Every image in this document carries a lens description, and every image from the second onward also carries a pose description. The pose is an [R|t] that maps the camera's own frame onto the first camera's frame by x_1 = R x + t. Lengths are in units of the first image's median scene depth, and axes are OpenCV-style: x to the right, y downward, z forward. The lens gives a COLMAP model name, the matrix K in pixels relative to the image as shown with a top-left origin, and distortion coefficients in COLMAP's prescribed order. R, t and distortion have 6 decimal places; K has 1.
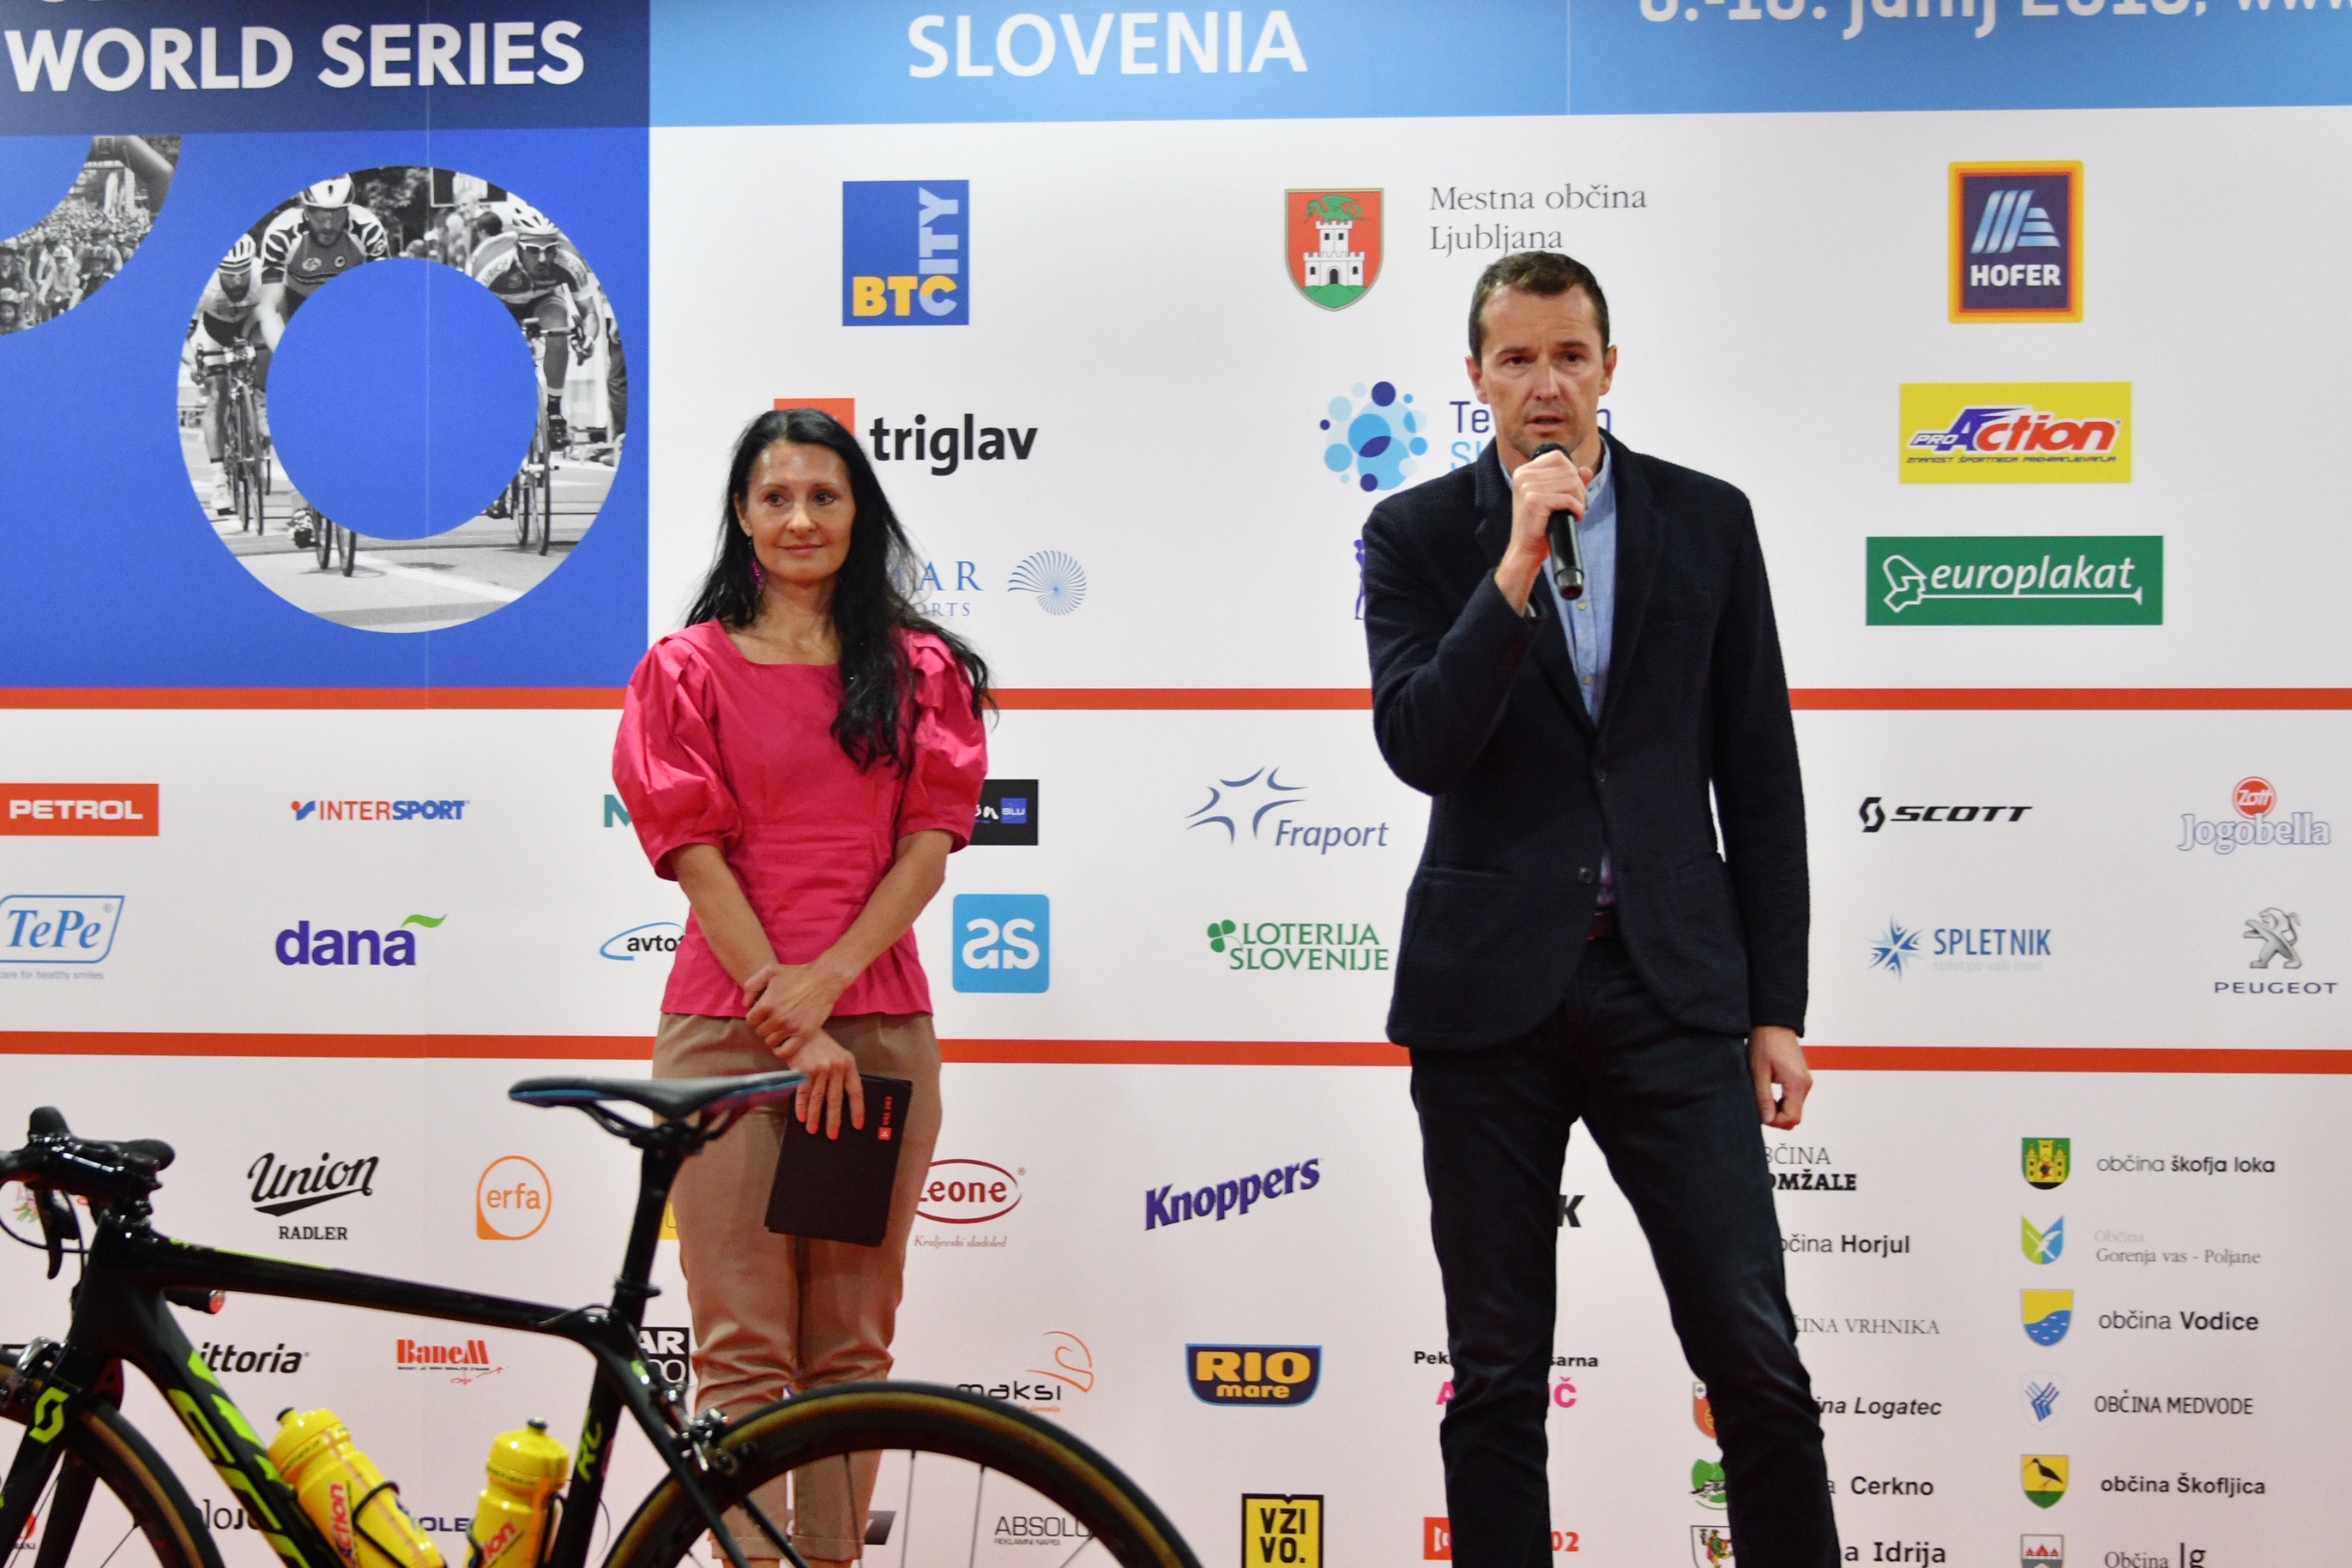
lens RADIAL K [[7767.6, 0, 1179.5], [0, 7767.6, 799.1], [0, 0, 1]] dist [-0.075546, 0.000000]
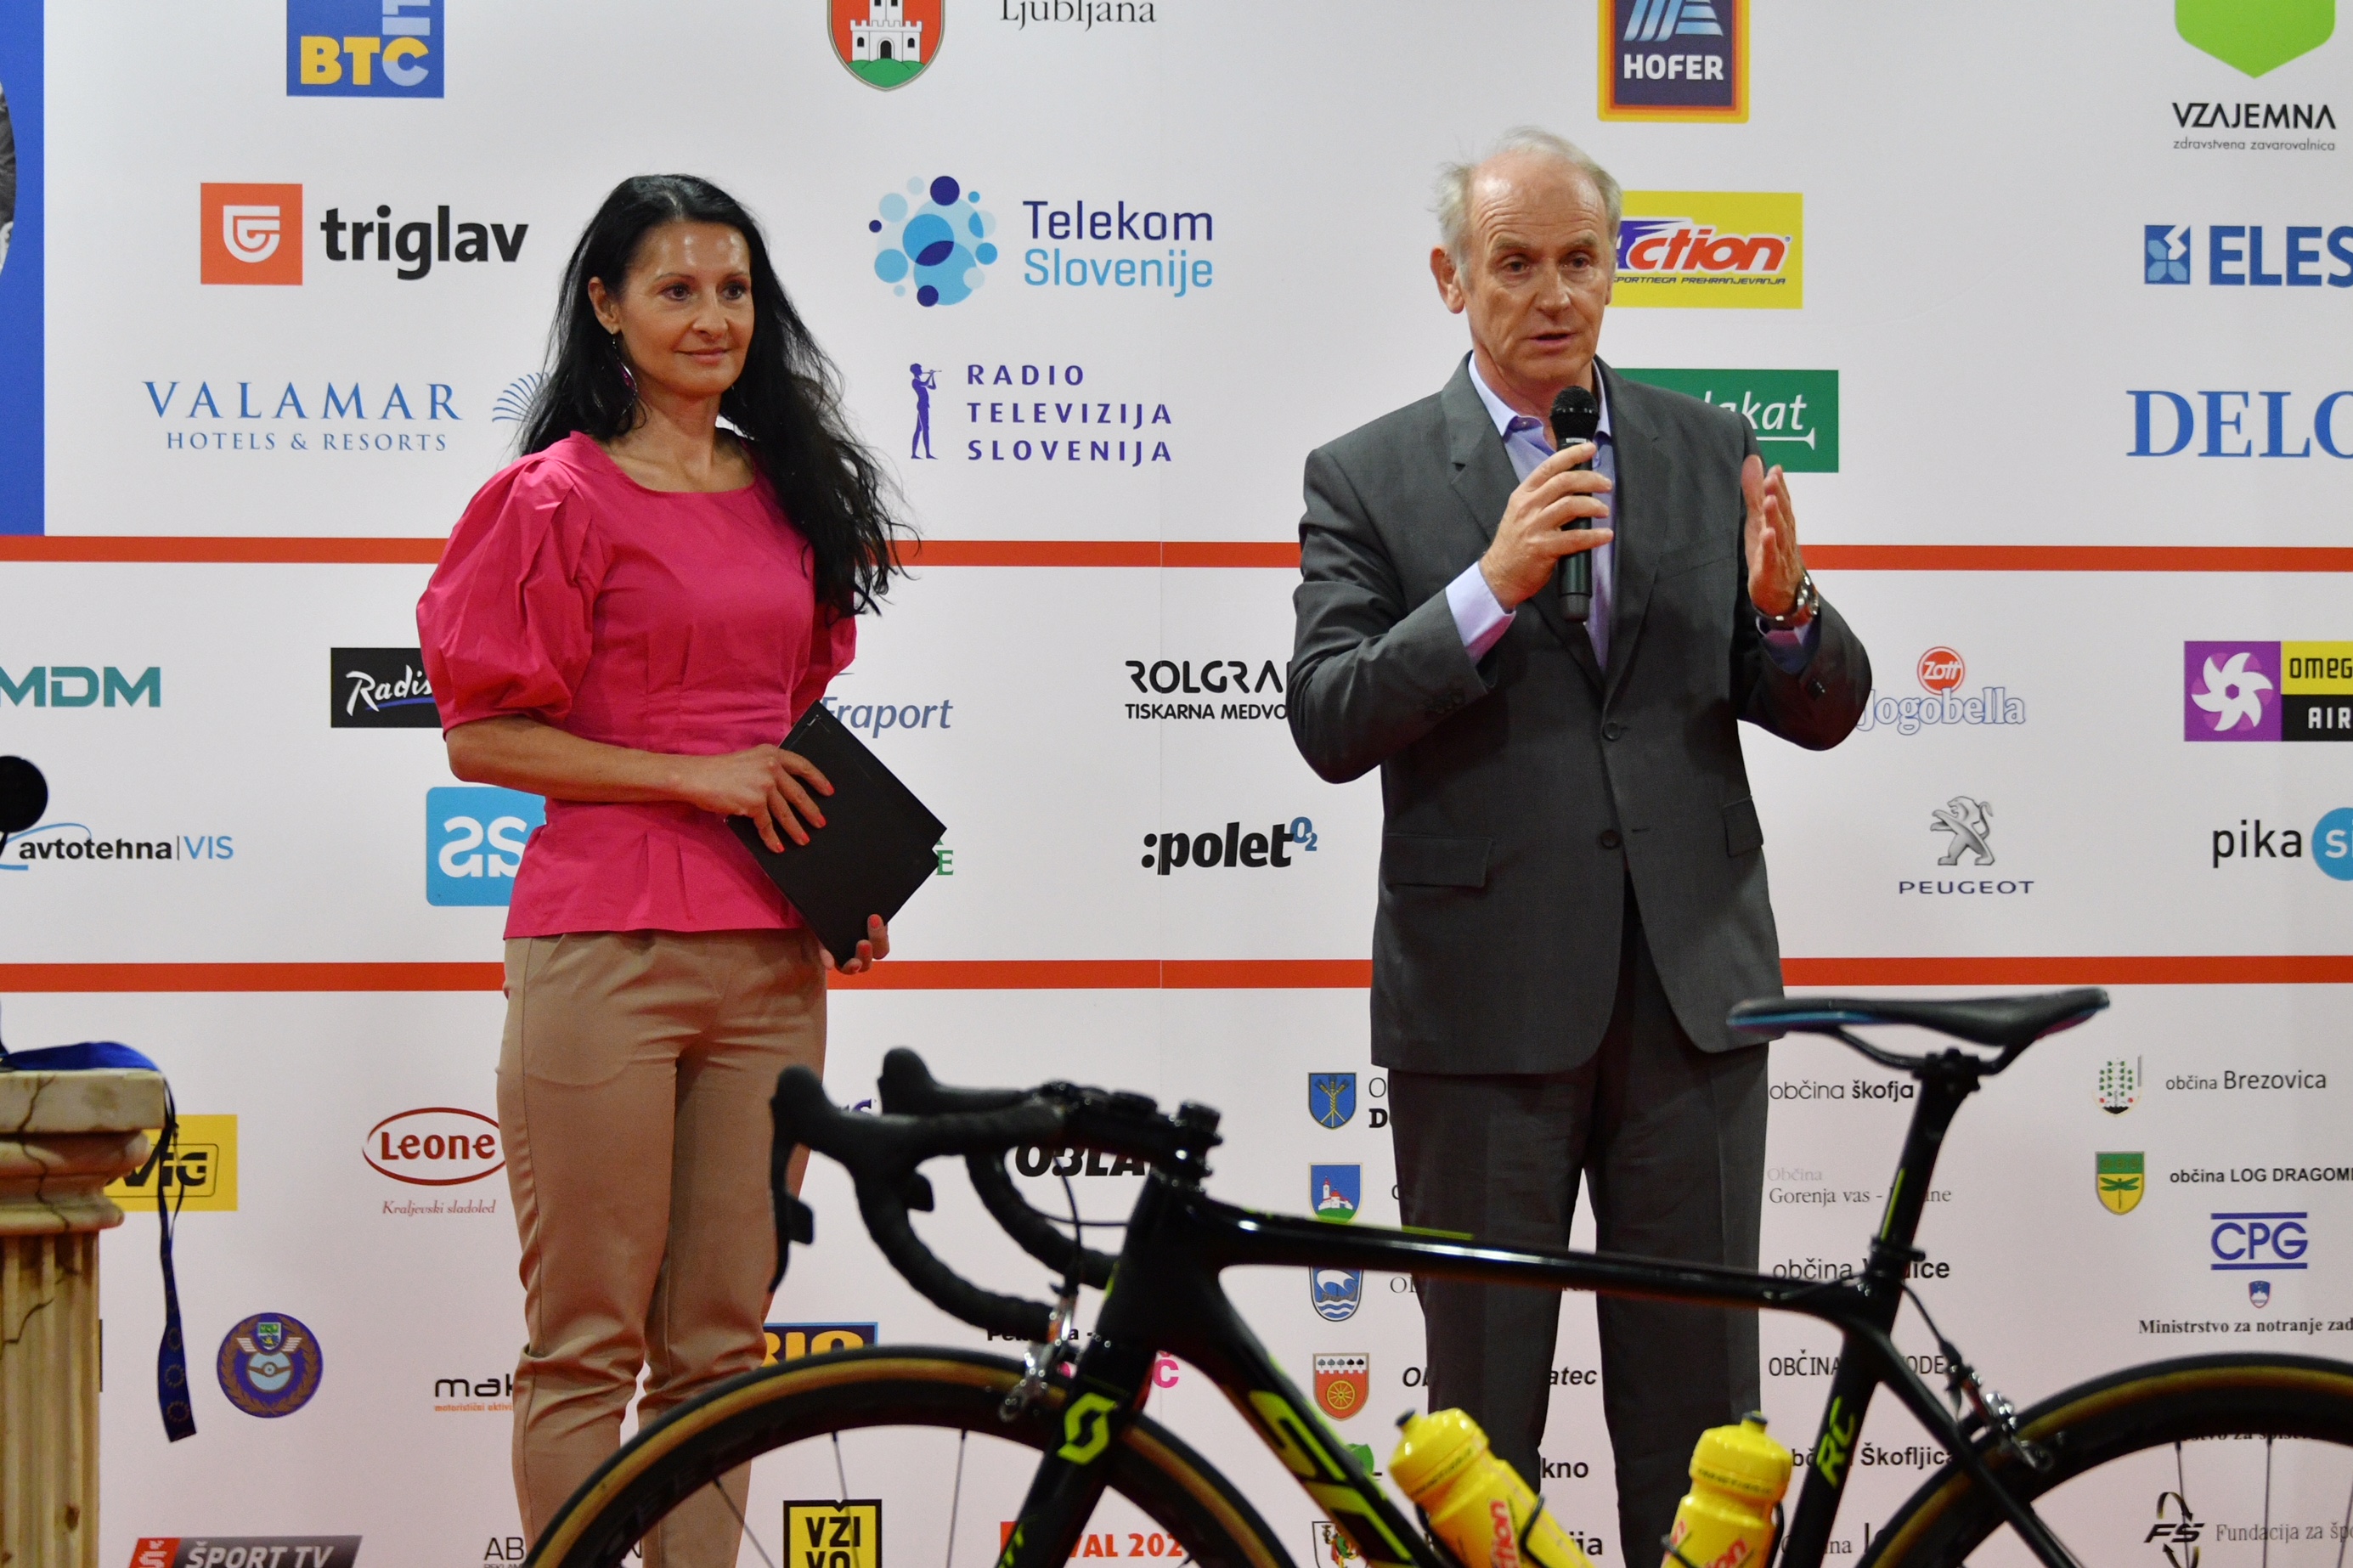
lens RADIAL K [[8982.8, 0, 1184.4], [0, 8982.8, 797.9], [0, 0, 1]] dist [-0.059335, 0.000000]
pose [[0.937746, -0.004509, 0.347293, -0.285881], [0.000194, 0.999922, 0.012458, 0.001515], [-0.347322, -0.011615, 0.937674, 0.076668]]
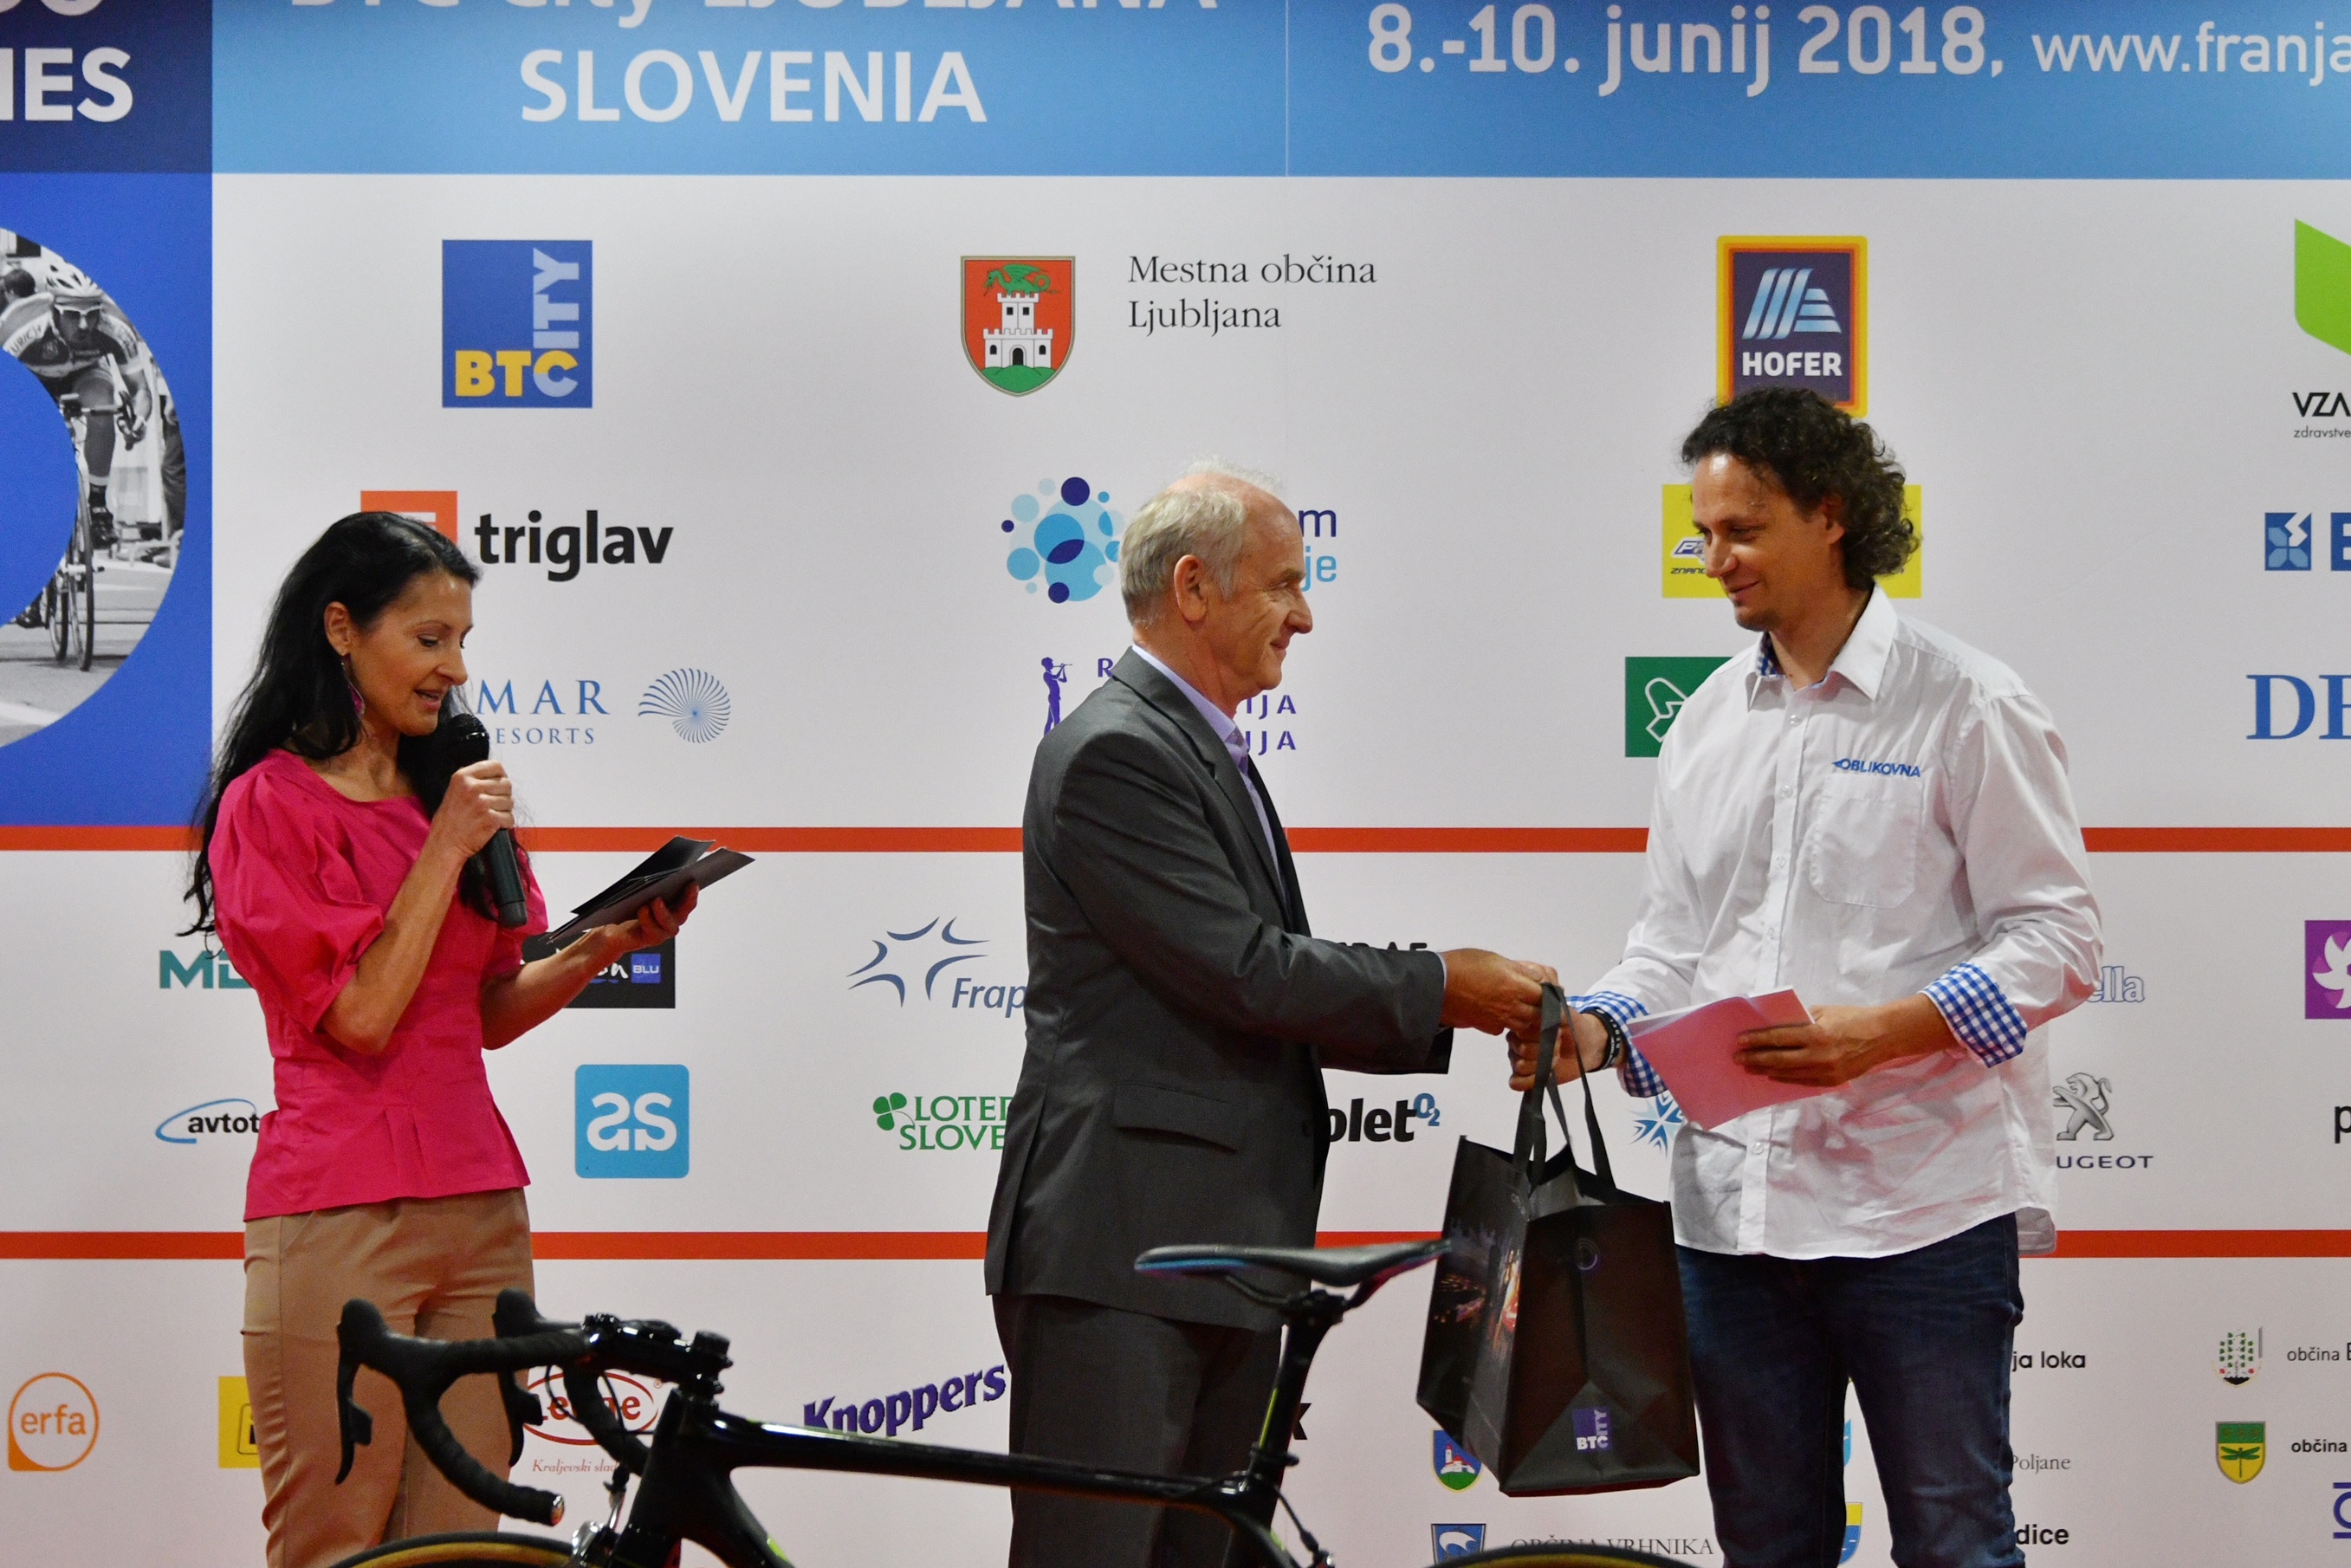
lens RADIAL K [[11713.3, 0, 1191.1], [0, 11713.3, 786.1], [0, 0, 1]] dist [-0.088128, 0.000000]
pose [[0.975763, 0.000240, 0.218830, -0.248434], [0.002164, 0.999940, -0.010743, -0.004676], [-0.218820, 0.010956, 0.975704, -0.289703]]
